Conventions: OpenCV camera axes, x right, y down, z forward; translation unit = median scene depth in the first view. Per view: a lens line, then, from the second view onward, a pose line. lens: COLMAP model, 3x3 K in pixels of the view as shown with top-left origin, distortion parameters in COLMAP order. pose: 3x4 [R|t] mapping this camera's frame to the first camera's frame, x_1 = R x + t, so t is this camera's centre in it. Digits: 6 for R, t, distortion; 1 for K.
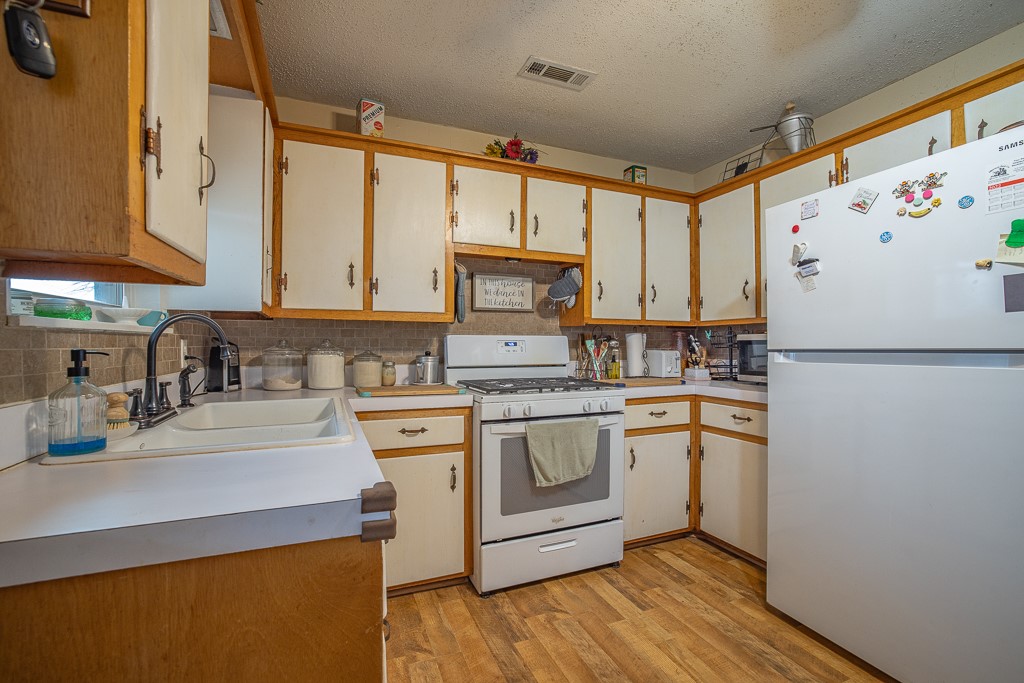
lens RADIAL K [[453.6, 0, 536.7], [0, 453.6, 346.2], [0, 0, 1]] dist [-0.030173, 0.001142]
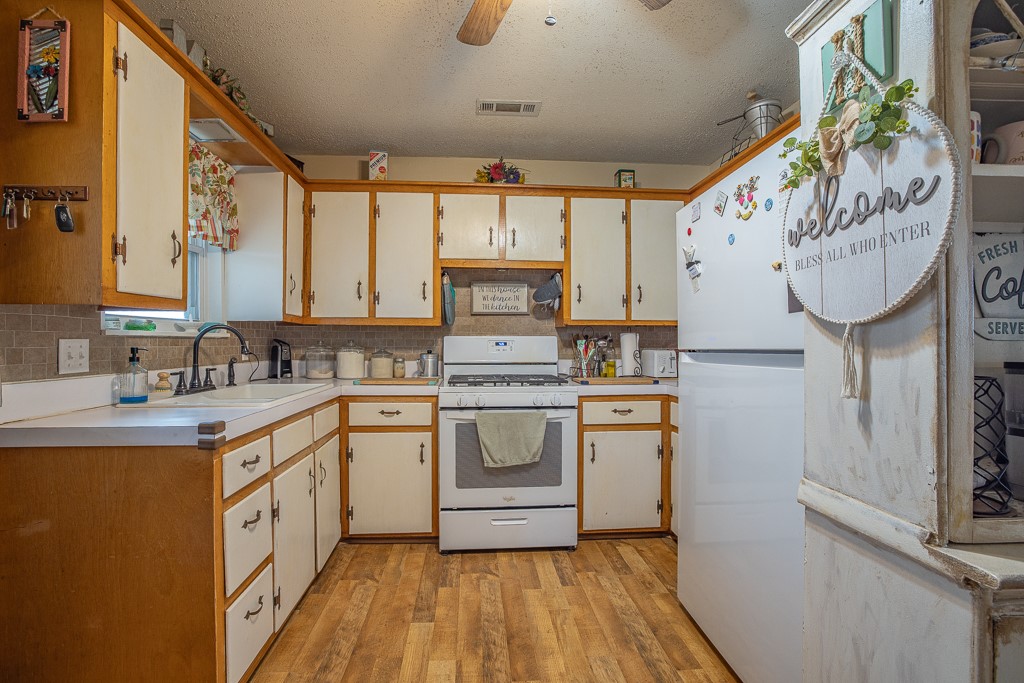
lens RADIAL K [[477.0, 0, 512.0], [0, 477.0, 341.5], [0, 0, 1]] dist [-0.035303, 0.000529]
pose [[0.941128, -0.001005, -0.338049, 0.442474], [-0.001833, 0.999966, -0.008077, -0.001419], [0.338046, 0.008221, 0.941094, -0.121484]]
